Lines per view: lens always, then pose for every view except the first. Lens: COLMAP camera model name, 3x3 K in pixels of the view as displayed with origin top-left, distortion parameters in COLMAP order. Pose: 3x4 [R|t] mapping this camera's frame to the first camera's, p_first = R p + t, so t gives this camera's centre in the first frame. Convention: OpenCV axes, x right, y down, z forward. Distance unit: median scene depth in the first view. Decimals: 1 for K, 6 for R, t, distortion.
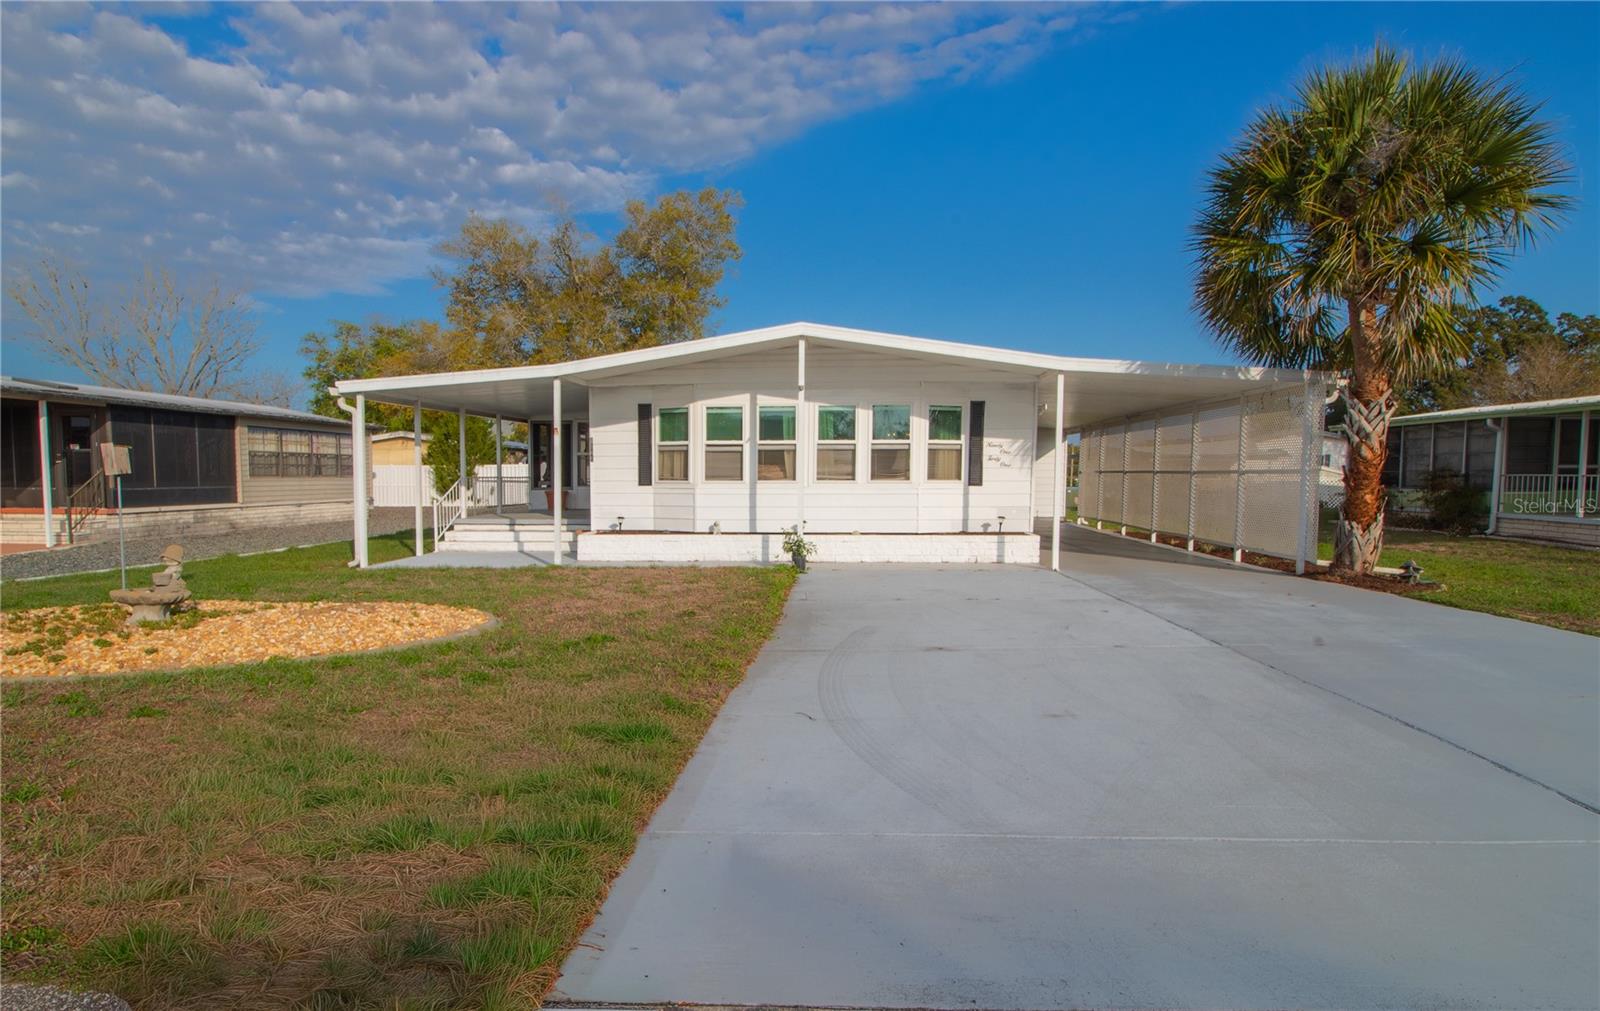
lens RADIAL K [[885.3, 0, 776.9], [0, 885.3, 518.6], [0, 0, 1]] dist [0.001584, 0.000294]
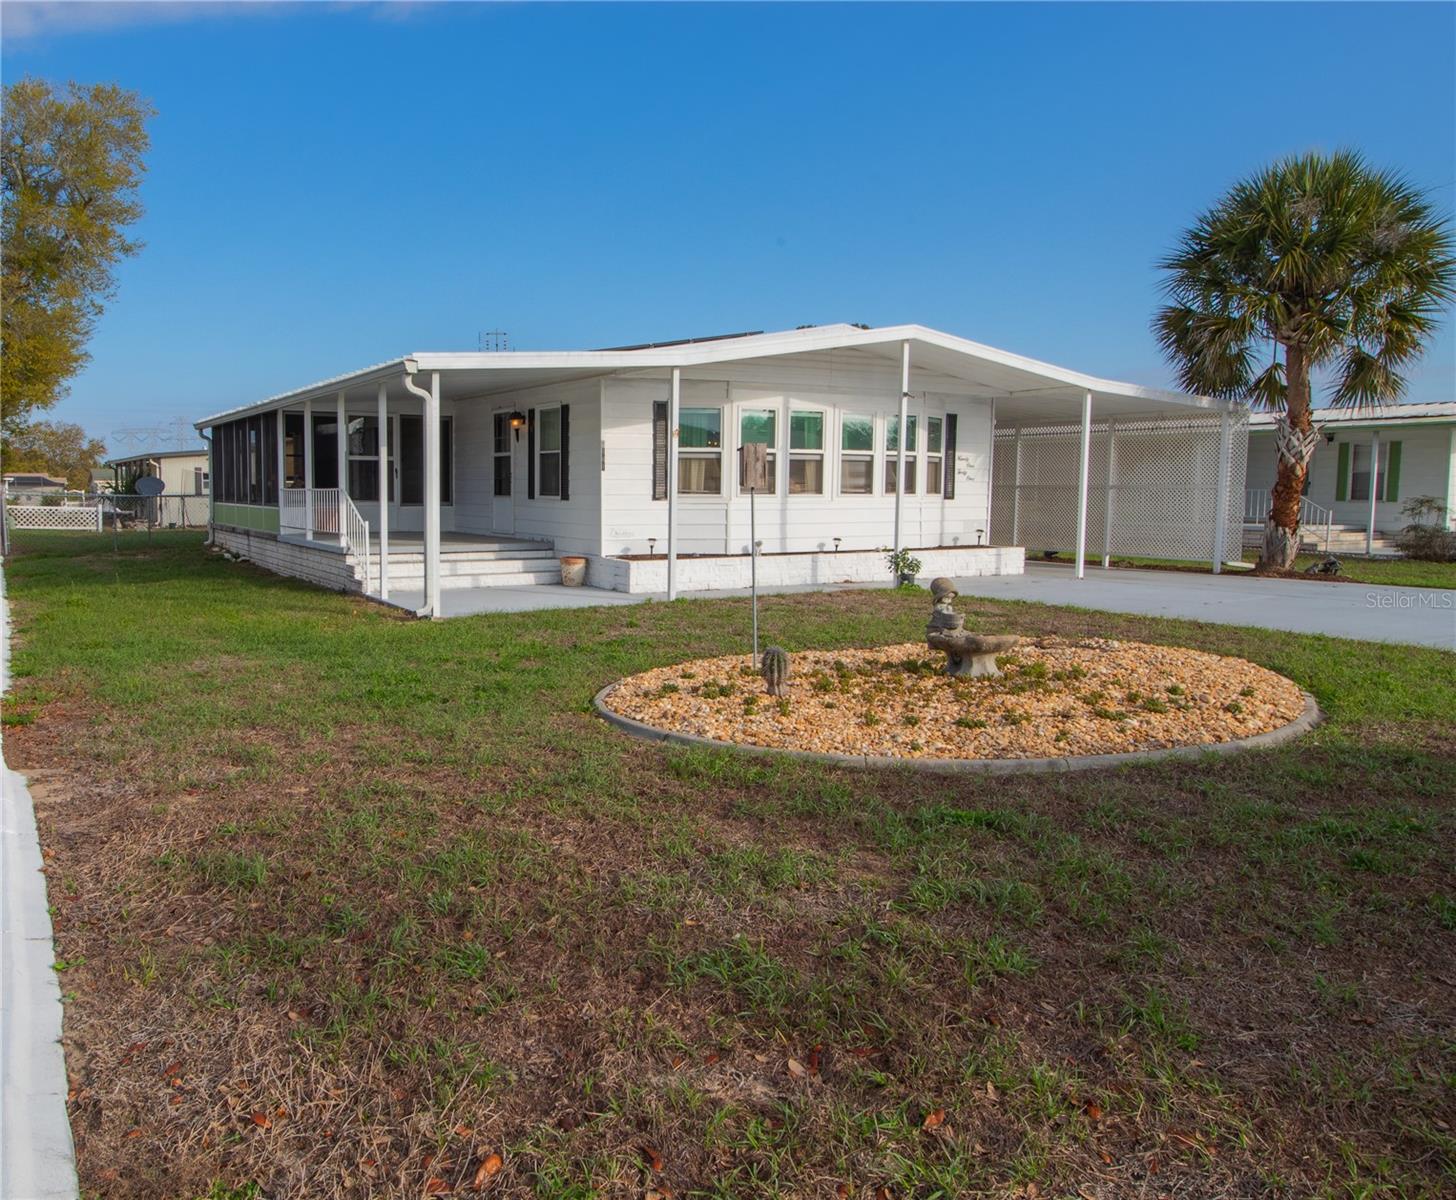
lens RADIAL K [[1101.9, 0, 574.8], [0, 1101.9, 652.1], [0, 0, 1]] dist [0.007138, -0.004731]
pose [[0.853425, -0.073701, 0.515979, -0.785809], [0.021766, 0.994128, 0.105997, -0.007113], [-0.520761, -0.079230, 0.850018, 0.148658]]
